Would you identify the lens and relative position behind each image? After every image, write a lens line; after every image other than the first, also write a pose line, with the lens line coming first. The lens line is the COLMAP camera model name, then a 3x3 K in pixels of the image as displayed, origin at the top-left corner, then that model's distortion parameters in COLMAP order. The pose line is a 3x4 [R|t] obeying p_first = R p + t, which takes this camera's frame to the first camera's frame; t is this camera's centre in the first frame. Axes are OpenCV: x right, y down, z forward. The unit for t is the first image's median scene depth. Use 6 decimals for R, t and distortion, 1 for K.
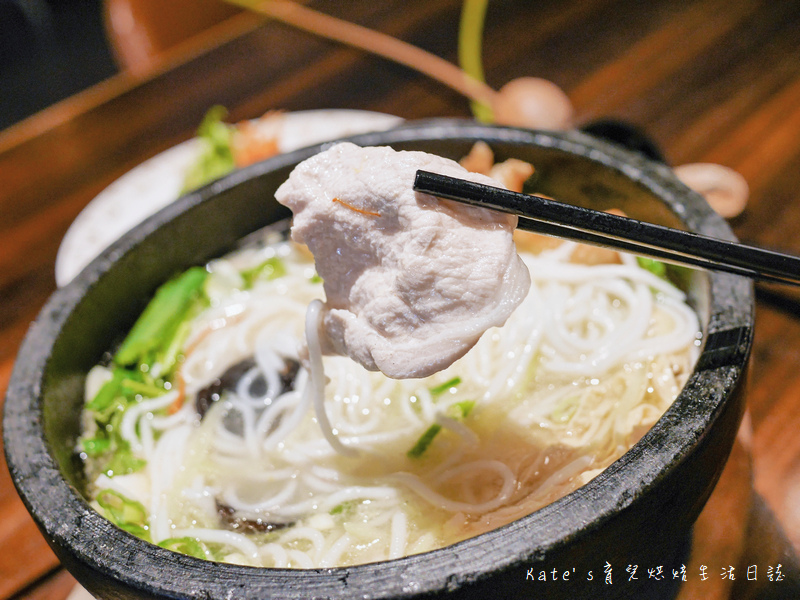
lens RADIAL K [[996.9, 0, 400.0], [0, 996.9, 300.0], [0, 0, 1]] dist [-0.034021, 0.054005]
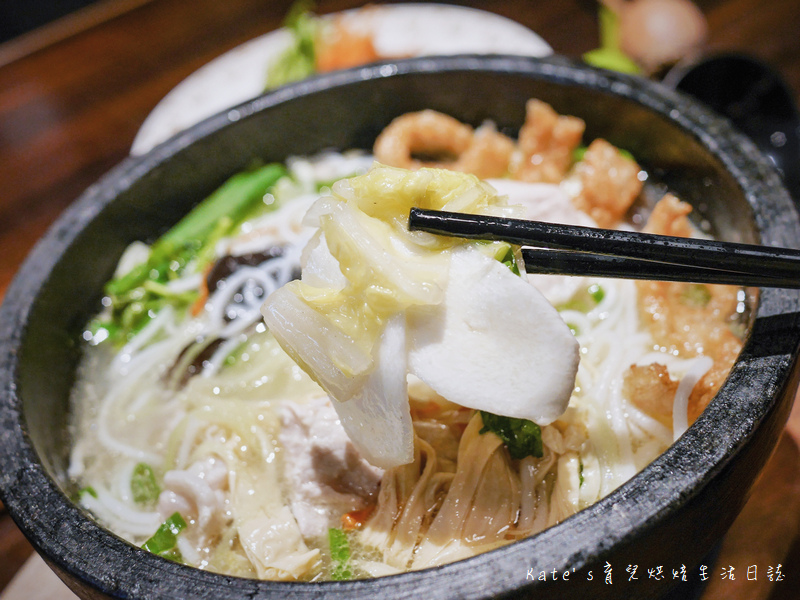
lens RADIAL K [[996.9, 0, 400.0], [0, 996.9, 300.0], [0, 0, 1]] dist [-0.034021, 0.054005]
pose [[0.977846, 0.130086, -0.163994, 0.171428], [-0.104742, 0.982390, 0.154724, -0.130042], [0.181234, -0.134119, 0.974252, 0.139372]]
